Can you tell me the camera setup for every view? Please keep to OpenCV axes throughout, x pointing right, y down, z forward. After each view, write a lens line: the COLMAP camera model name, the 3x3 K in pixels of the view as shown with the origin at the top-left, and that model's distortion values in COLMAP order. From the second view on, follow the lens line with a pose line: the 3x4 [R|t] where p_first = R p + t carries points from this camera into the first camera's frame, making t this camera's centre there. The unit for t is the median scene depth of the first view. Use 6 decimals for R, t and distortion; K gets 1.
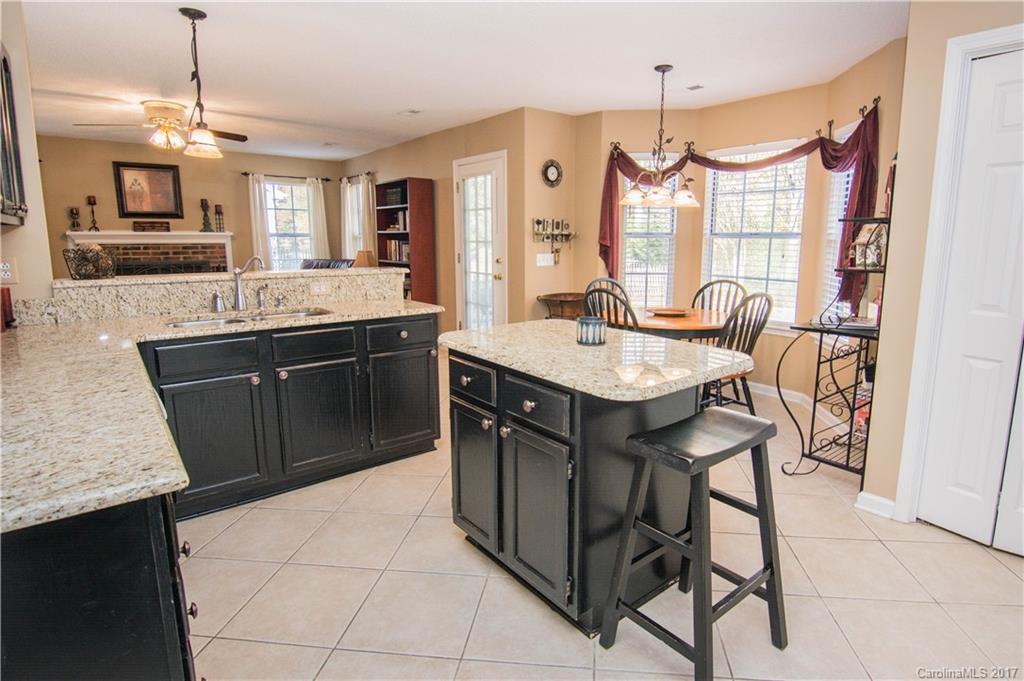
lens RADIAL K [[528.1, 0, 561.9], [0, 528.1, 325.0], [0, 0, 1]] dist [-0.029136, 0.000162]
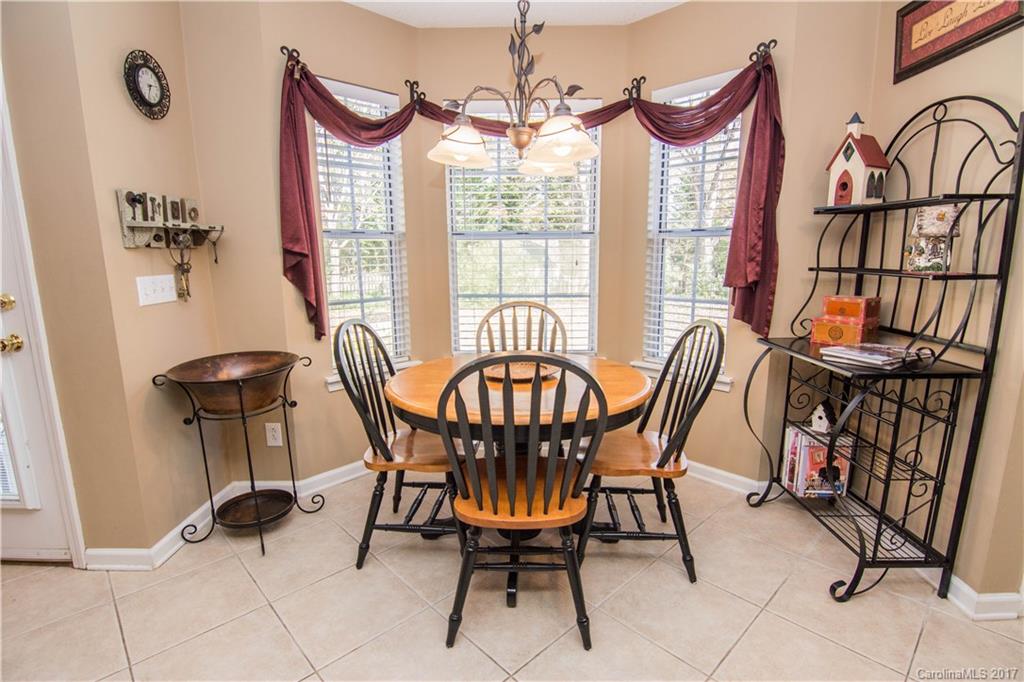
lens RADIAL K [[496.5, 0, 506.5], [0, 496.5, 350.6], [0, 0, 1]] dist [-0.010864, -0.003910]
pose [[0.679936, -0.152684, 0.717200, -0.139240], [0.129382, 0.987717, 0.087614, -0.073313], [-0.721767, 0.033220, 0.691338, 0.523979]]
